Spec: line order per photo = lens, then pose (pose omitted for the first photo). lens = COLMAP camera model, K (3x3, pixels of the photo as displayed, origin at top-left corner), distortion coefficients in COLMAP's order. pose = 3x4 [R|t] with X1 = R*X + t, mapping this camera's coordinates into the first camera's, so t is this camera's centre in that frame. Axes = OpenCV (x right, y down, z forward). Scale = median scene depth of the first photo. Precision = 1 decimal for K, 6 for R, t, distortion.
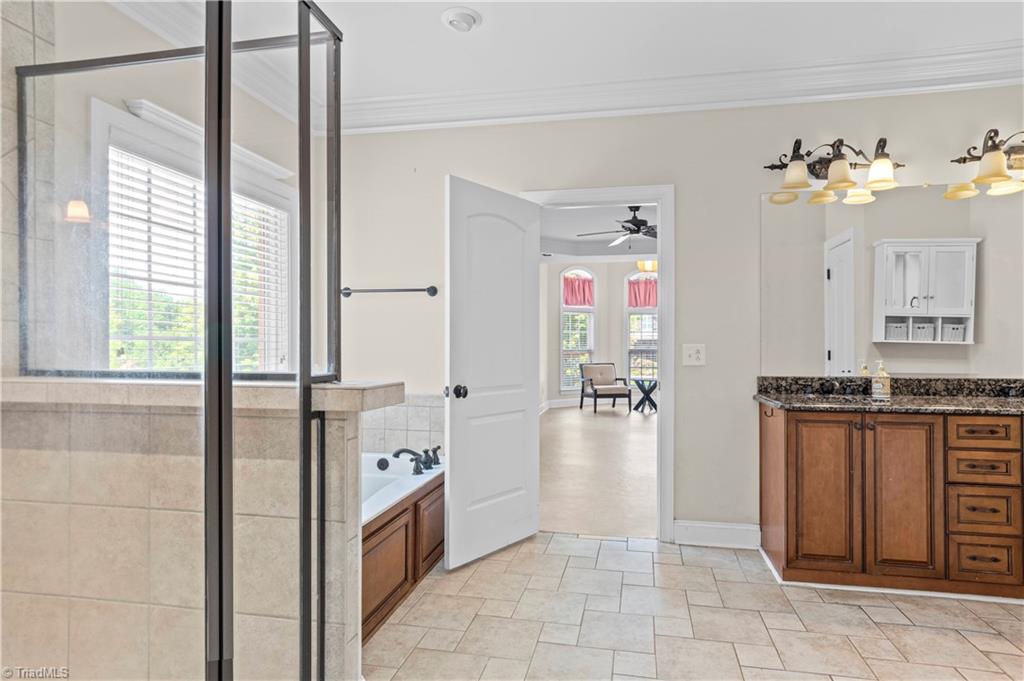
lens RADIAL K [[567.9, 0, 518.6], [0, 567.9, 343.7], [0, 0, 1]] dist [0.010830, -0.001060]
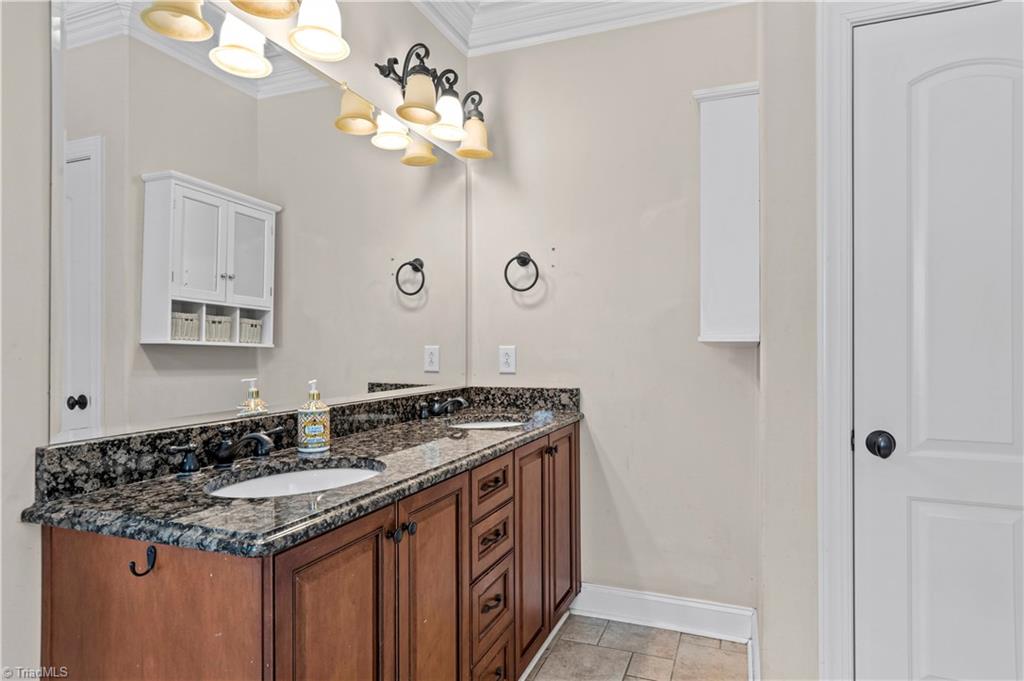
lens RADIAL K [[567.9, 0, 519.8], [0, 567.9, 334.1], [0, 0, 1]] dist [0.010830, -0.001060]
pose [[0.149548, 0.020009, 0.988552, 0.122953], [-0.001332, 0.999798, -0.020035, -0.001557], [-0.988754, 0.001679, 0.149545, 0.608945]]
